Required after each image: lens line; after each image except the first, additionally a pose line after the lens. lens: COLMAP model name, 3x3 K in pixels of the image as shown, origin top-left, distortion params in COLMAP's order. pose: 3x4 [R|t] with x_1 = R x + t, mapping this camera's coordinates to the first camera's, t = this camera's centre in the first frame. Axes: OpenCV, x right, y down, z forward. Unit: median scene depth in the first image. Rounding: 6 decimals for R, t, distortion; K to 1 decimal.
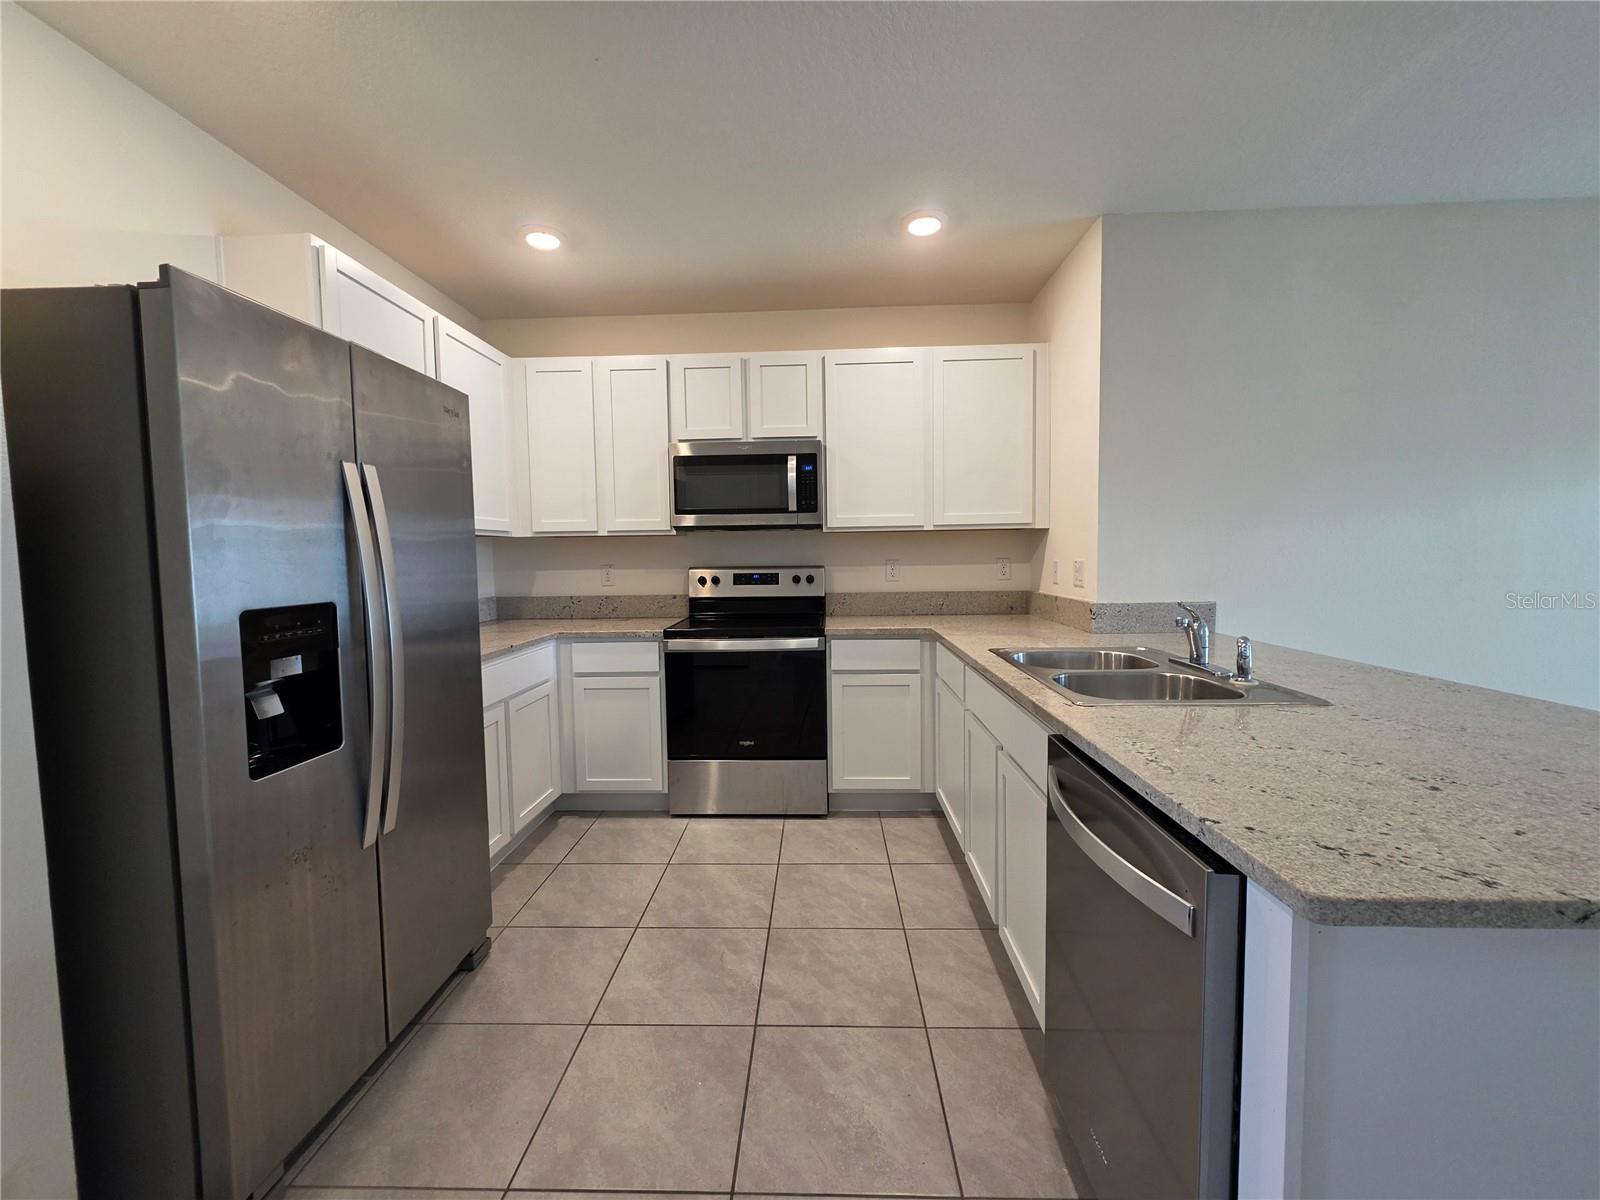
lens RADIAL K [[642.5, 0, 799.6], [0, 642.5, 593.8], [0, 0, 1]] dist [0.000538, 0.000139]
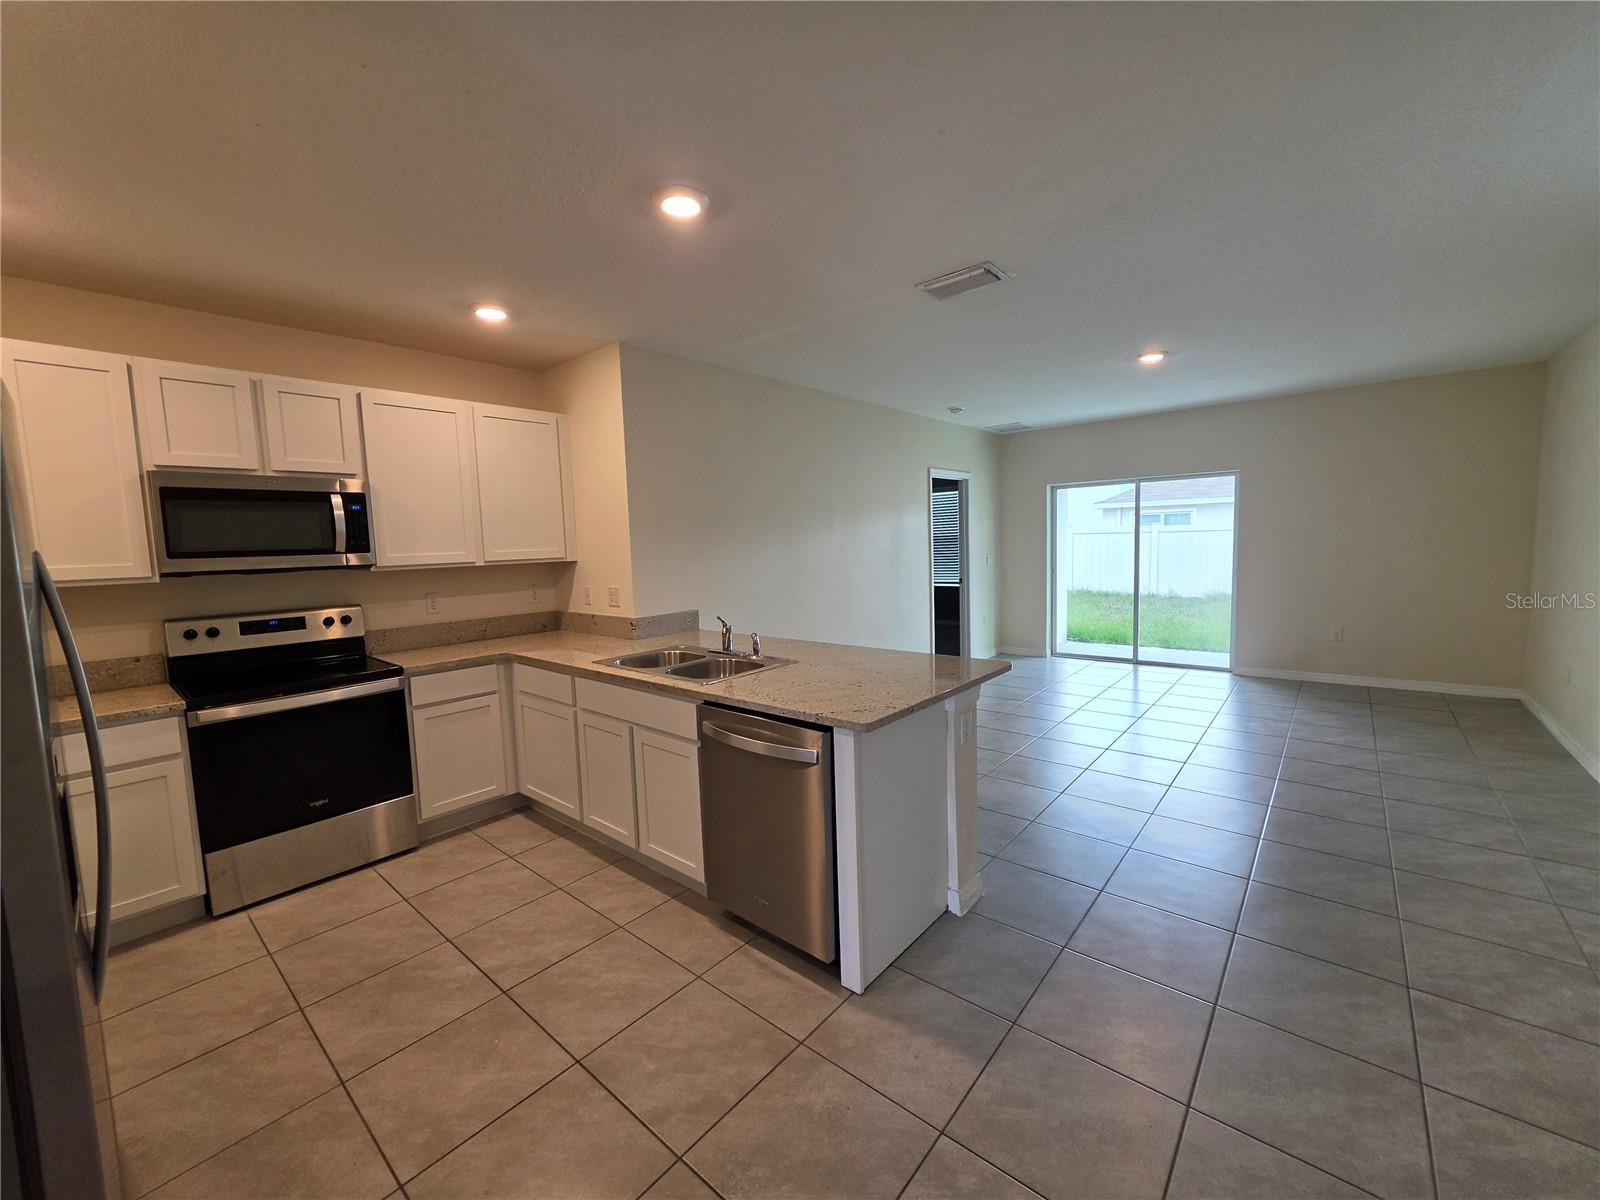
lens RADIAL K [[642.5, 0, 793.8], [0, 642.5, 599.0], [0, 0, 1]] dist [0.000538, 0.000139]
pose [[0.623290, -0.077054, 0.778185, -0.358788], [0.070714, 0.996610, 0.042043, -0.053750], [-0.778787, 0.028823, 0.626626, -0.131606]]
